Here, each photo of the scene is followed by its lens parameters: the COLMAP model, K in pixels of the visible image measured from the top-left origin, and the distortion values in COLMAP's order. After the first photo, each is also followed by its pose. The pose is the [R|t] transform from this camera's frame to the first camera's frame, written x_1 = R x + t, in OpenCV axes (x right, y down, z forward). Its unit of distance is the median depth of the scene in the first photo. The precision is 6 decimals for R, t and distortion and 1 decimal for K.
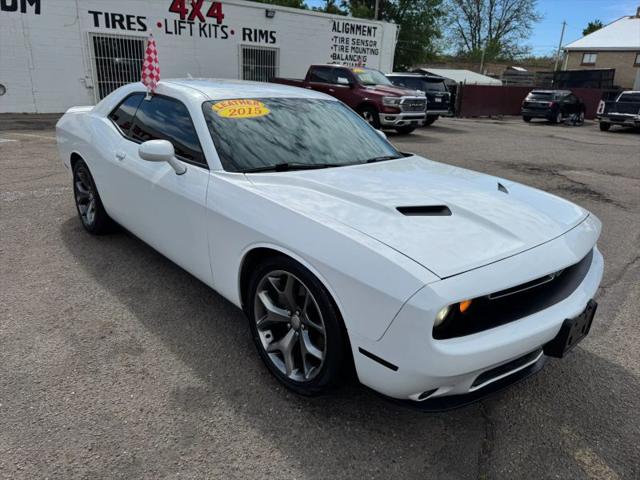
lens RADIAL K [[451.4, 0, 316.8], [0, 451.4, 240.3], [0, 0, 1]] dist [0.002842, -0.008457]
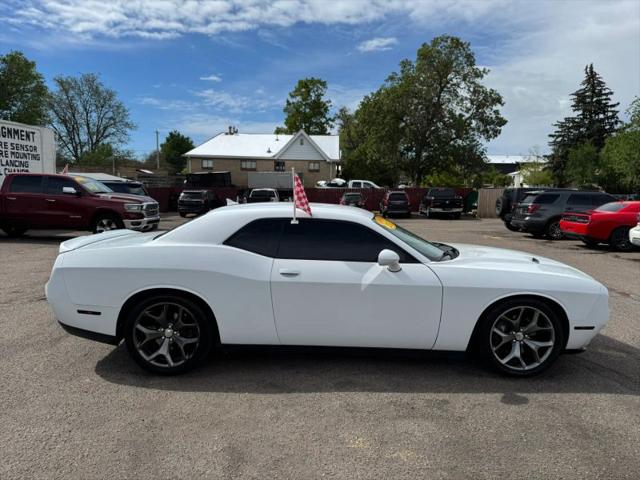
lens RADIAL K [[448.5, 0, 319.2], [0, 448.5, 241.6], [0, 0, 1]] dist [0.037854, -0.056744]
pose [[0.673567, -0.118201, 0.729613, -0.236408], [0.263430, 0.960697, -0.087556, -0.028787], [-0.690588, 0.251177, 0.678232, 0.034696]]
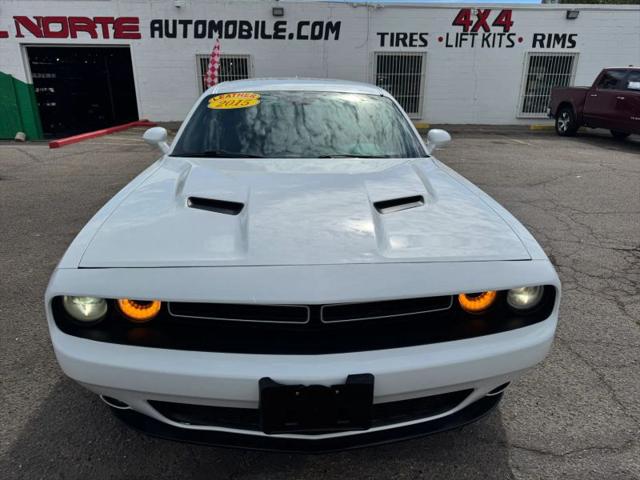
lens RADIAL K [[453.1, 0, 323.0], [0, 453.1, 239.2], [0, 0, 1]] dist [0.002081, -0.008178]
pose [[0.789070, 0.160394, -0.592994, 0.114441], [-0.182016, 0.983010, 0.023685, -0.007392], [0.586718, 0.089245, 0.804858, 0.054320]]
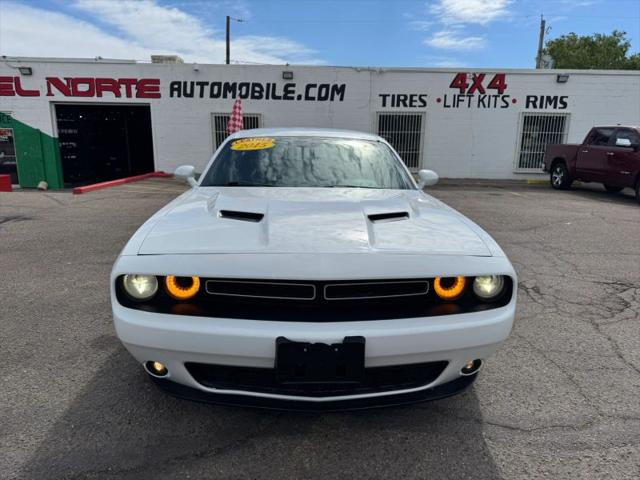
lens RADIAL K [[448.5, 0, 319.2], [0, 448.5, 241.6], [0, 0, 1]] dist [0.037854, -0.056744]
pose [[0.776855, 0.101025, -0.621523, 0.131117], [-0.194797, 0.977184, -0.084646, 0.006077], [0.598791, 0.186829, 0.778809, 0.036420]]
